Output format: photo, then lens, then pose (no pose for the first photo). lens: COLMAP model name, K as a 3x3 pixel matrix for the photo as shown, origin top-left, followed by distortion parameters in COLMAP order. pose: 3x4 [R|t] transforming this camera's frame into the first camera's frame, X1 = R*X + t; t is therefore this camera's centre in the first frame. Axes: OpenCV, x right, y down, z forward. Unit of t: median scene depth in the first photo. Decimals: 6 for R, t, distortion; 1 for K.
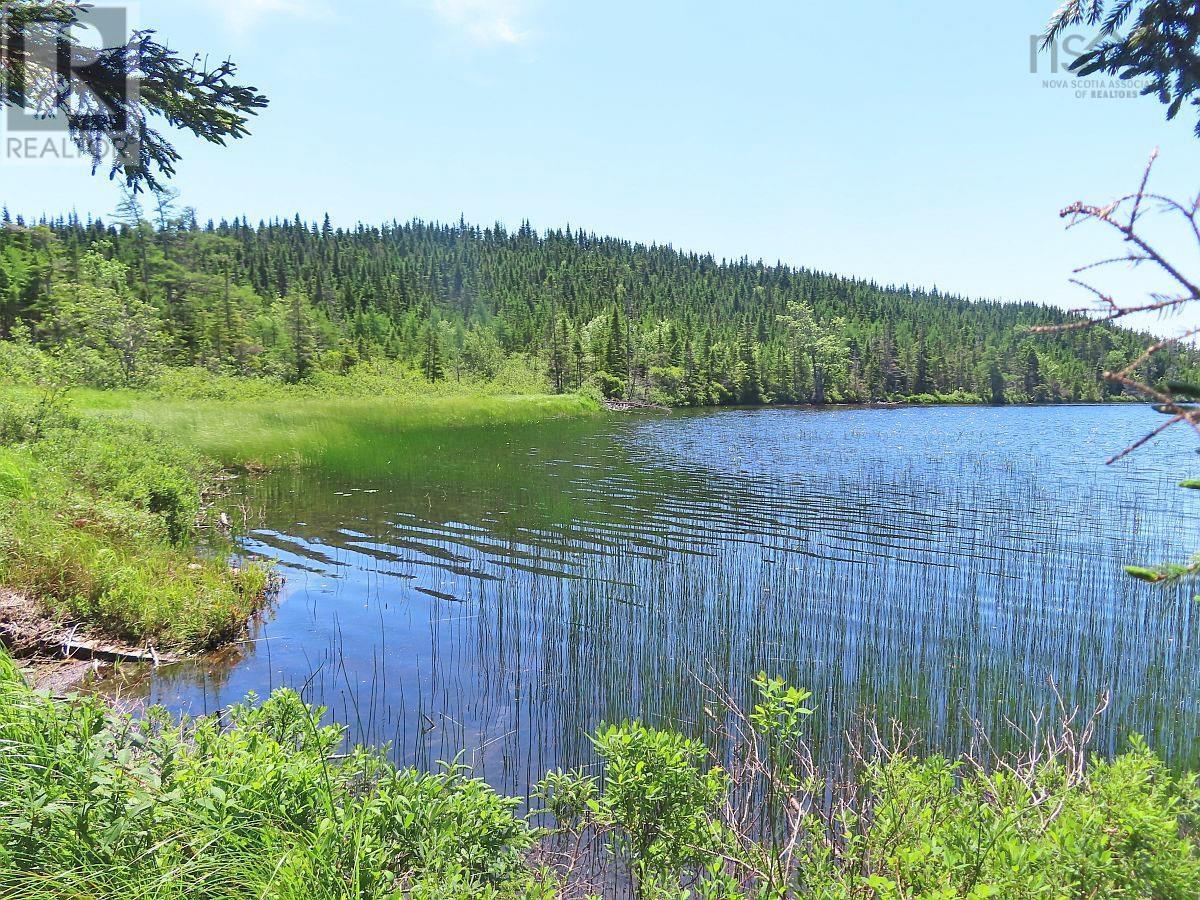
lens RADIAL K [[873.1, 0, 600.0], [0, 873.1, 450.0], [0, 0, 1]] dist [0.000663, 0.005284]
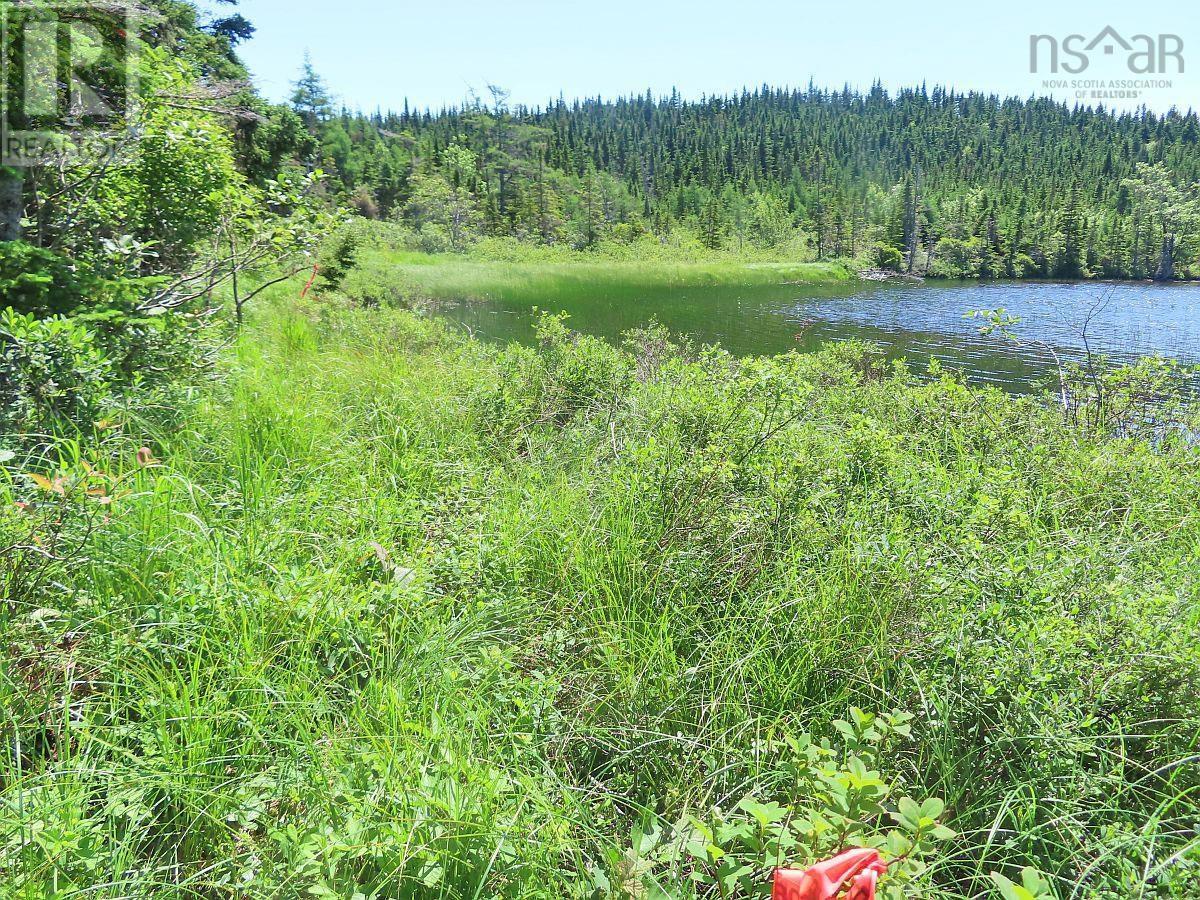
lens RADIAL K [[865.0, 0, 600.0], [0, 865.0, 450.0], [0, 0, 1]] dist [-0.005069, 0.004389]
pose [[0.918580, 0.096578, -0.383254, 0.084536], [-0.039254, 0.987184, 0.154681, 0.006198], [0.393281, -0.127043, 0.910599, -0.072586]]
